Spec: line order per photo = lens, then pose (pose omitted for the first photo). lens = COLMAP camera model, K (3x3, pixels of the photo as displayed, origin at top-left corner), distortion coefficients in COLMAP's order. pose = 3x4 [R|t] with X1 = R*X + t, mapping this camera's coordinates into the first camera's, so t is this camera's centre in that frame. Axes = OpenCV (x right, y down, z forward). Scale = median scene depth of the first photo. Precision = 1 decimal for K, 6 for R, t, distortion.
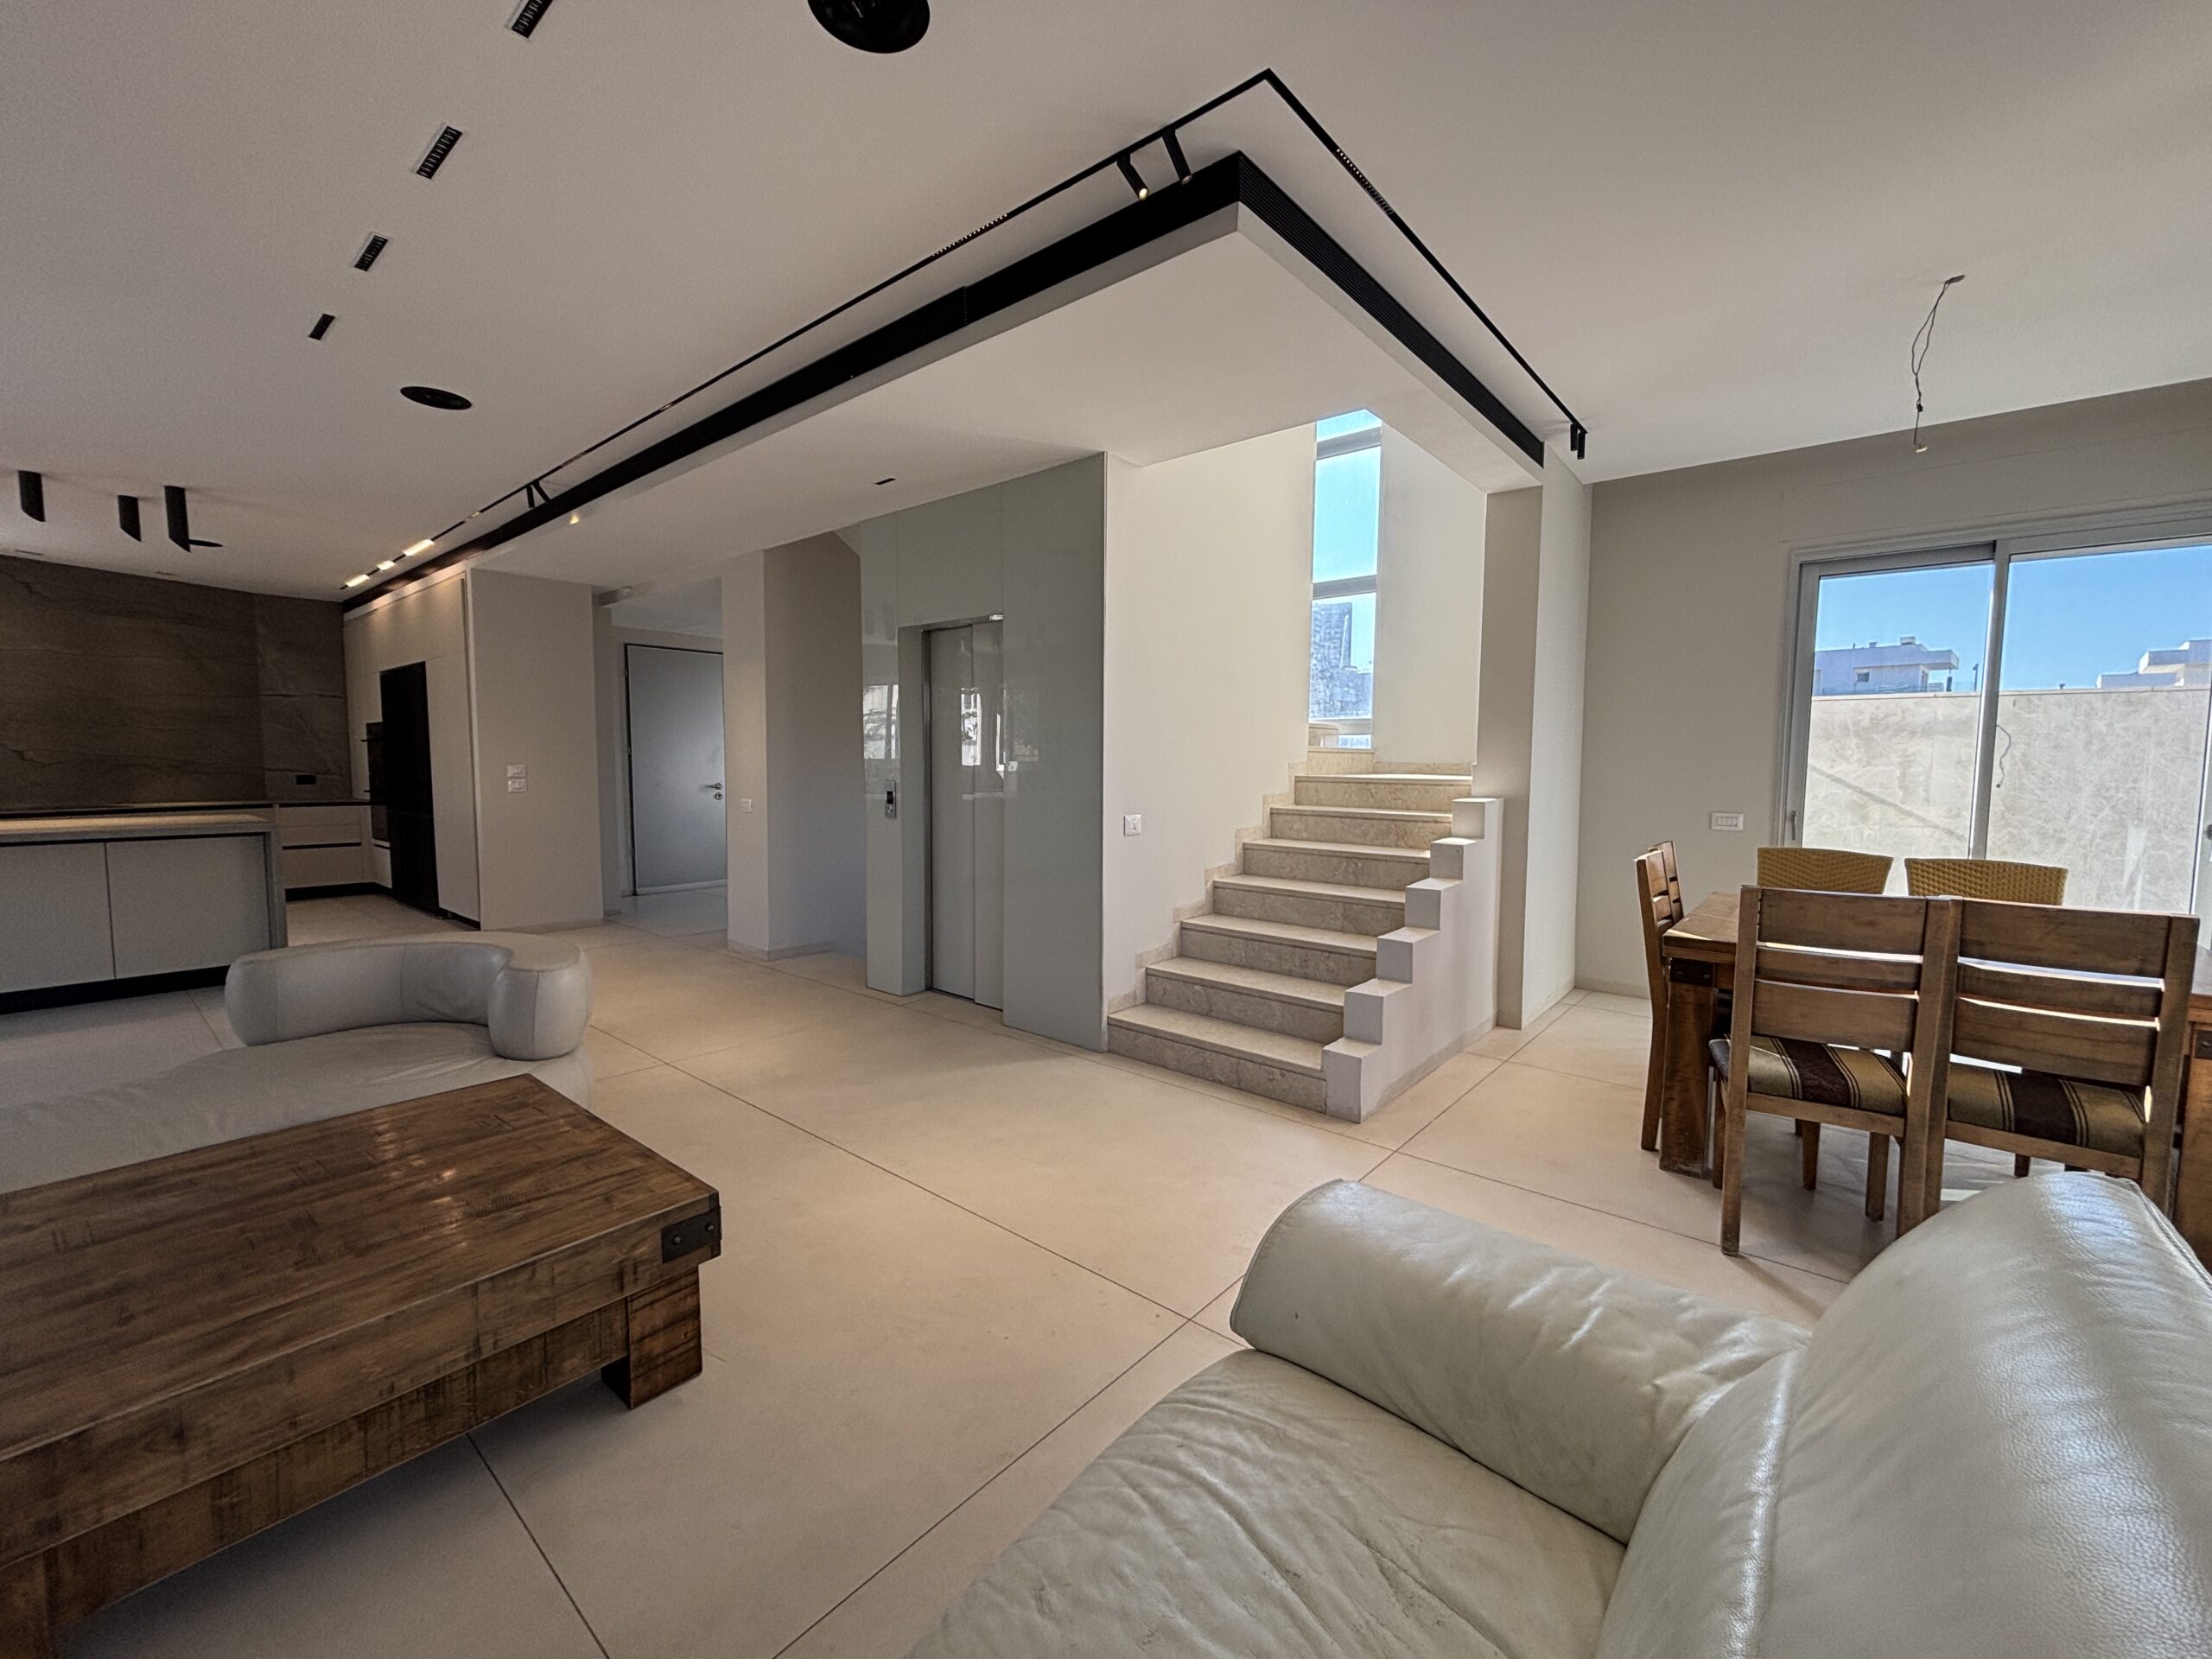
lens RADIAL K [[896.3, 0, 1104.6], [0, 896.3, 827.3], [0, 0, 1]] dist [-0.004878, 0.002021]
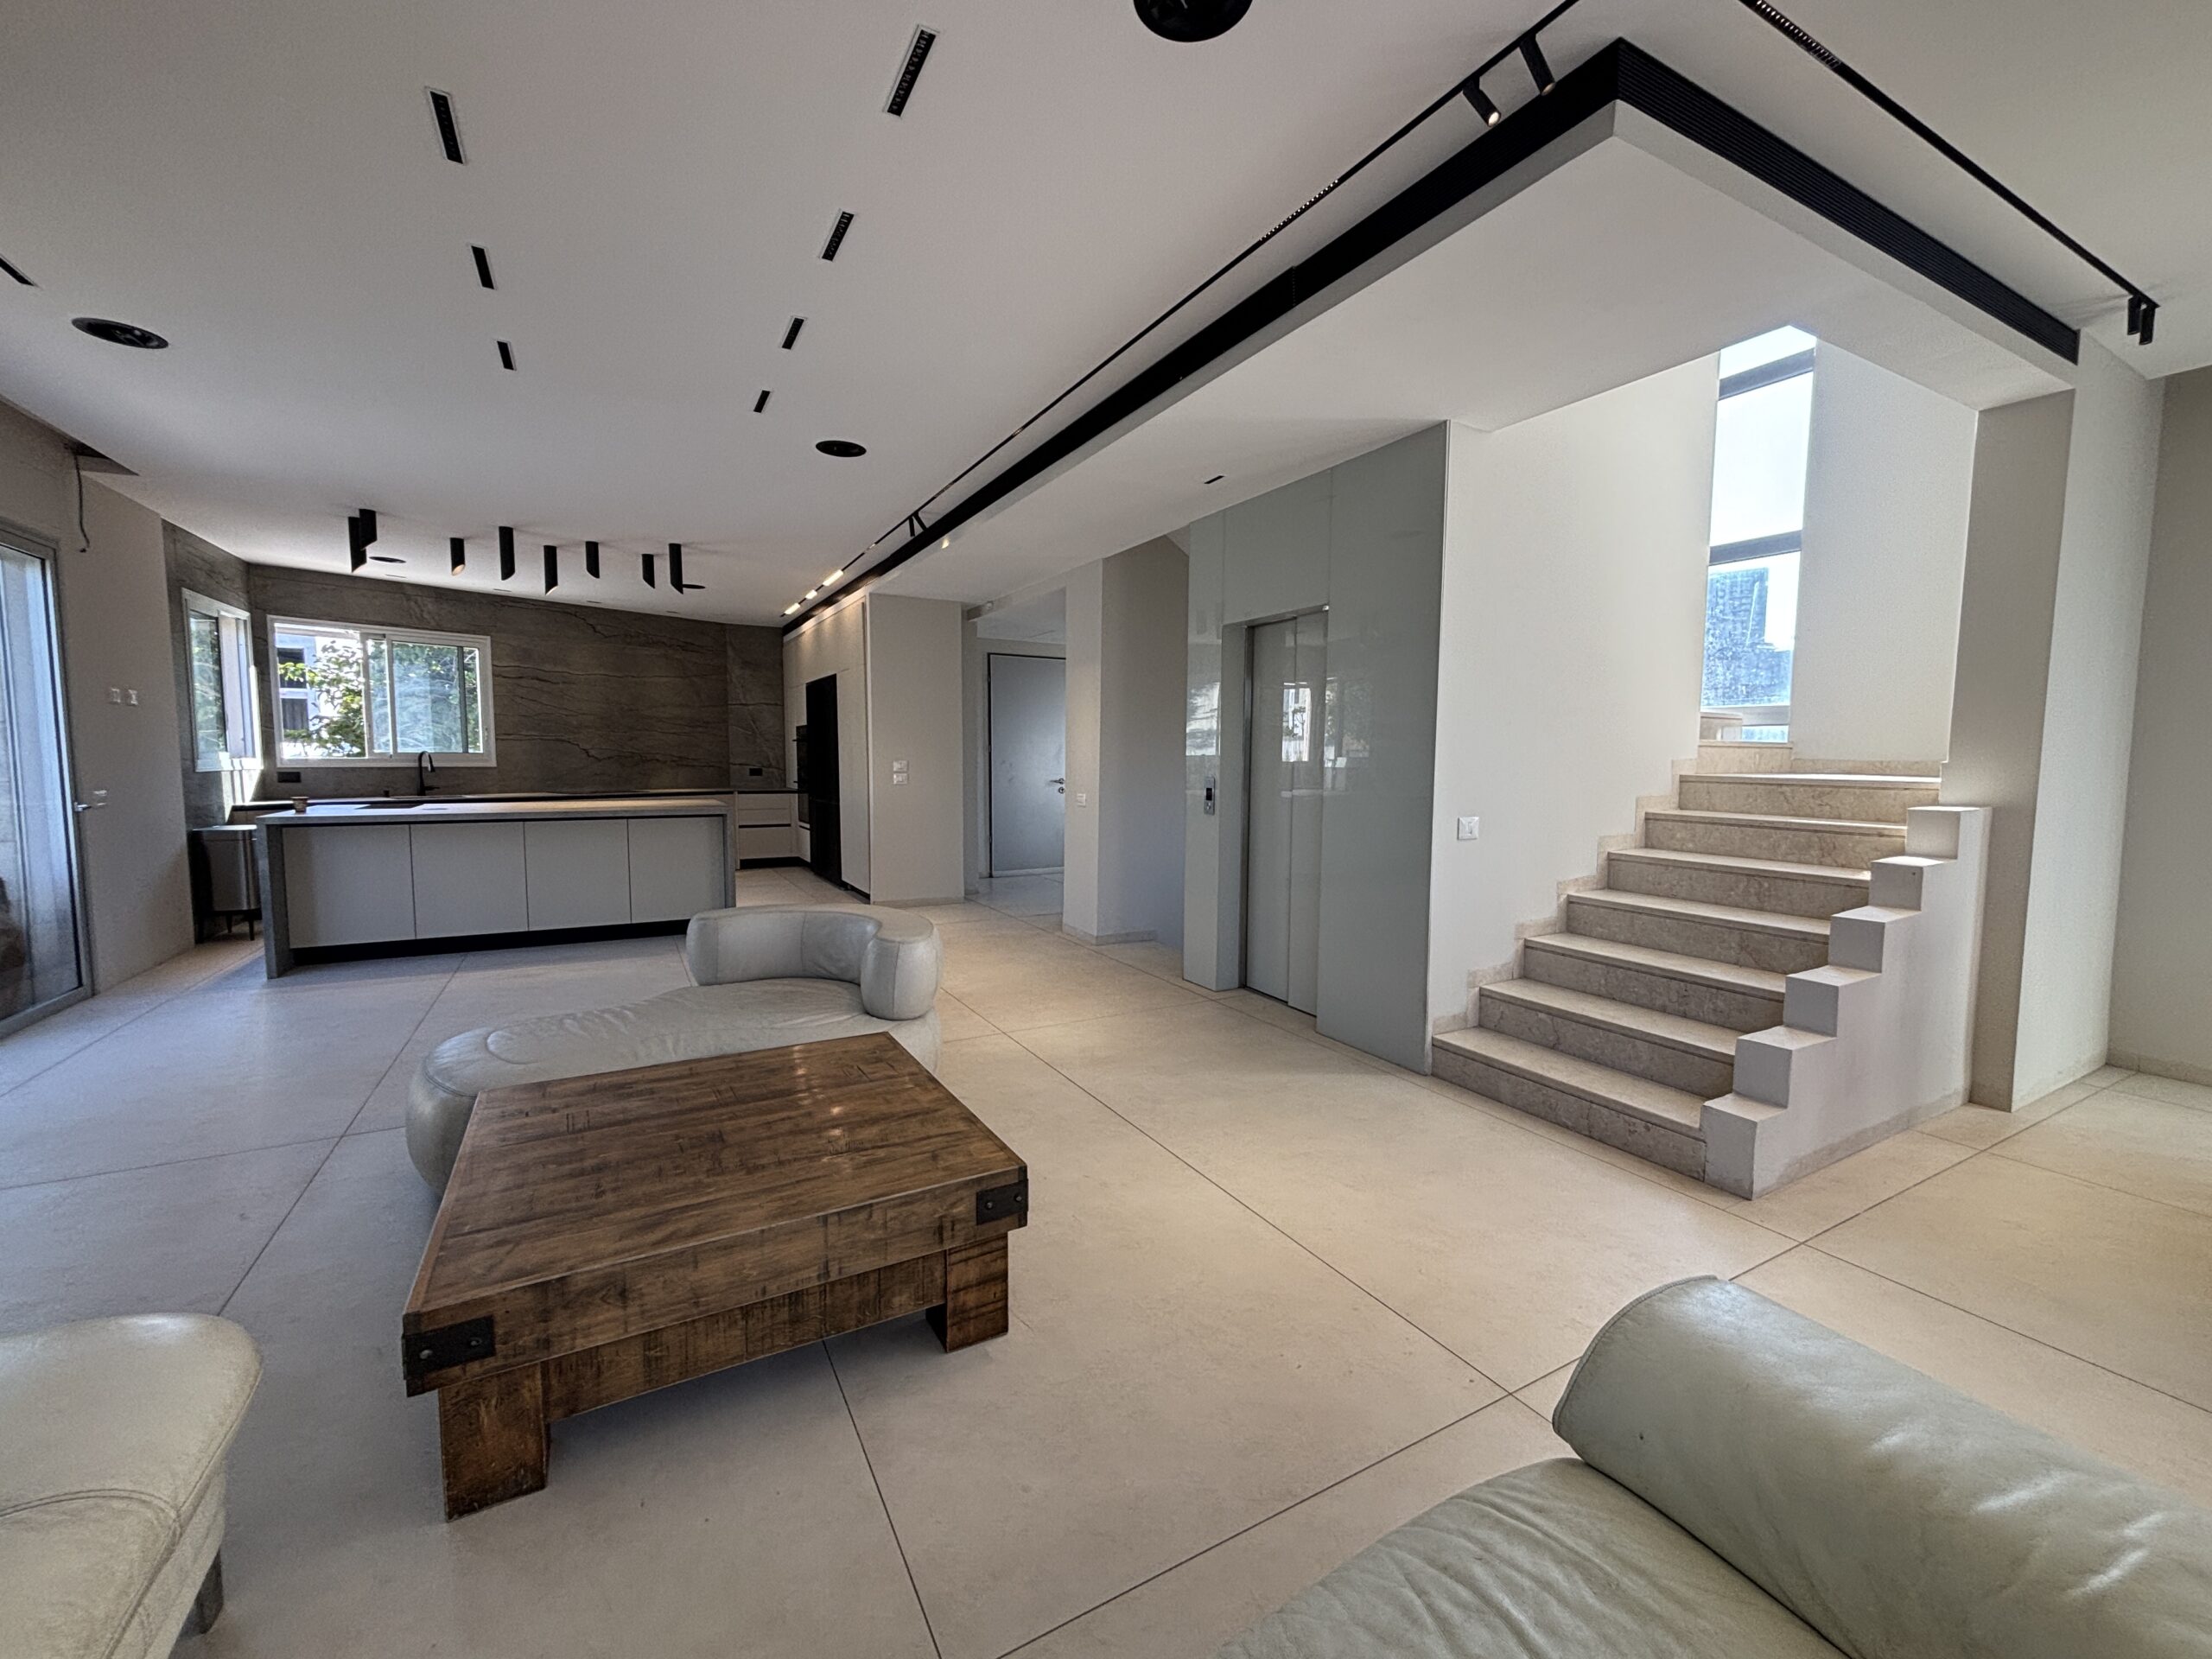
lens RADIAL K [[896.3, 0, 1105.2], [0, 896.3, 827.7], [0, 0, 1]] dist [-0.004878, 0.002021]
pose [[0.934747, 0.028715, -0.354152, 0.010398], [-0.026957, 0.999588, 0.009897, -0.003275], [0.354290, 0.000296, 0.935136, 0.021966]]
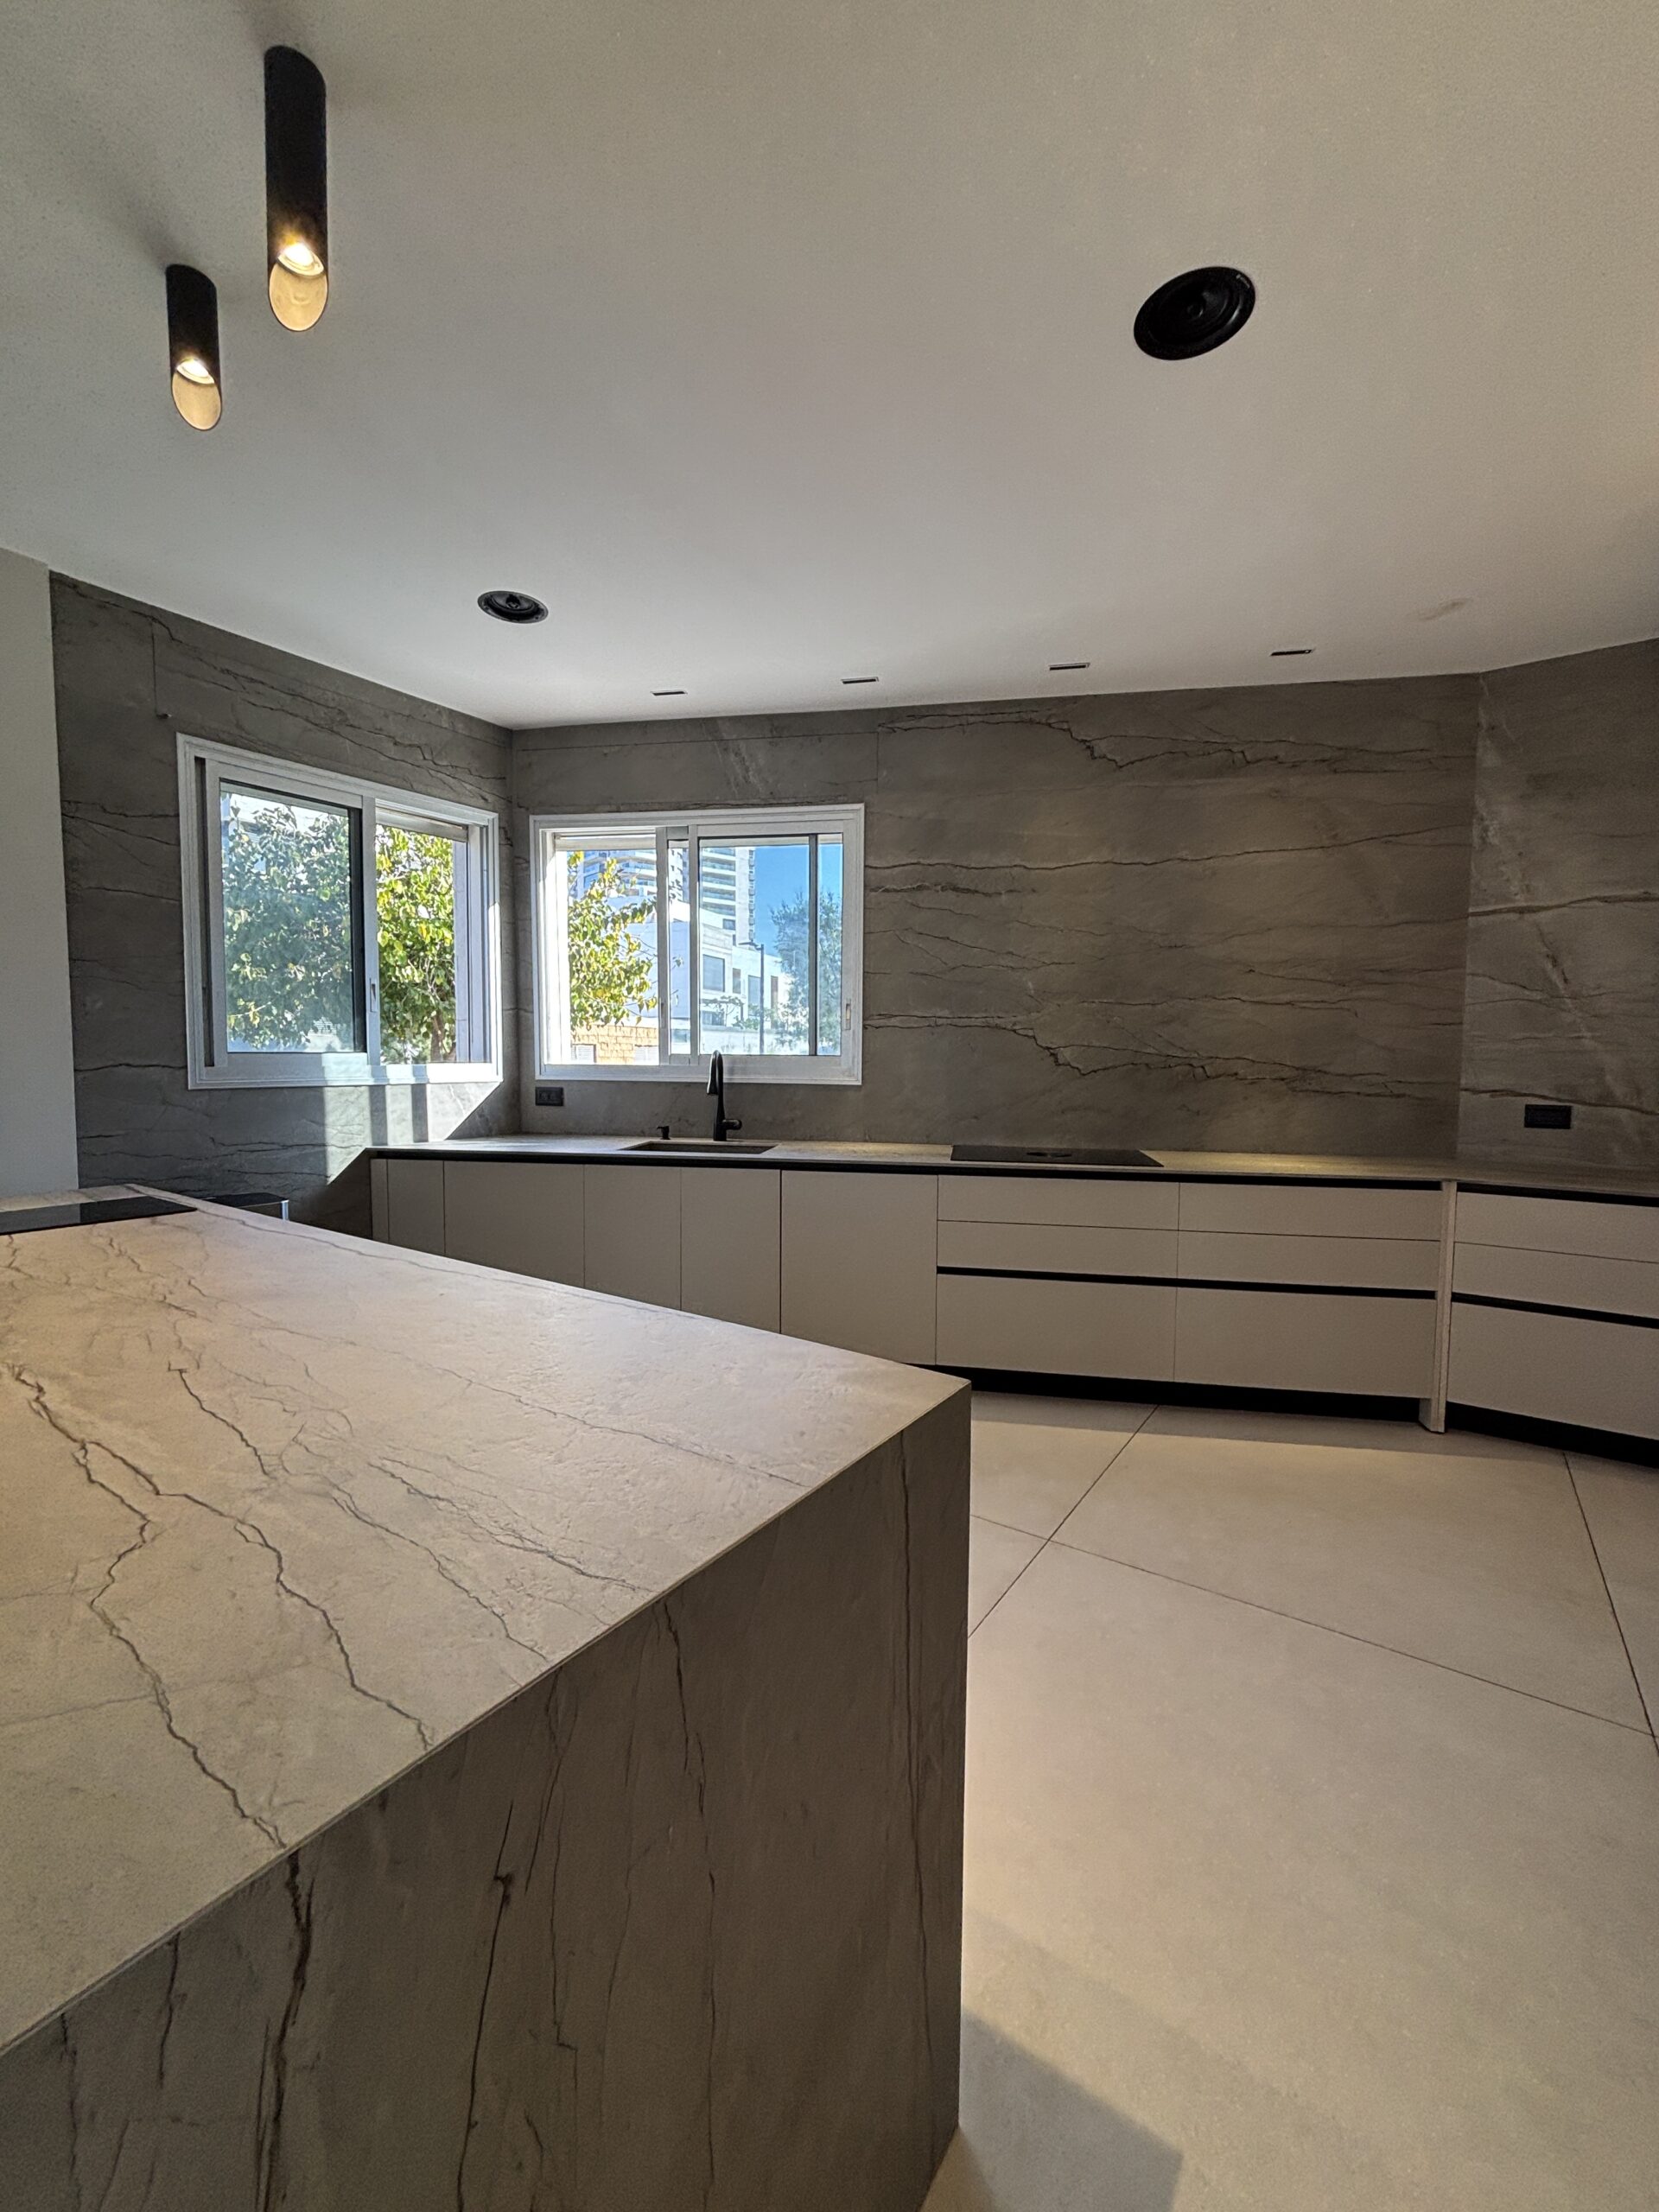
lens RADIAL K [[891.7, 0, 827.8], [0, 891.7, 1109.7], [0, 0, 1]] dist [0.000670, -0.000290]
pose [[0.106383, 0.054871, -0.992810, -1.578538], [-0.080935, 0.995641, 0.046355, -0.144125], [0.991026, 0.075422, 0.110360, 1.886678]]
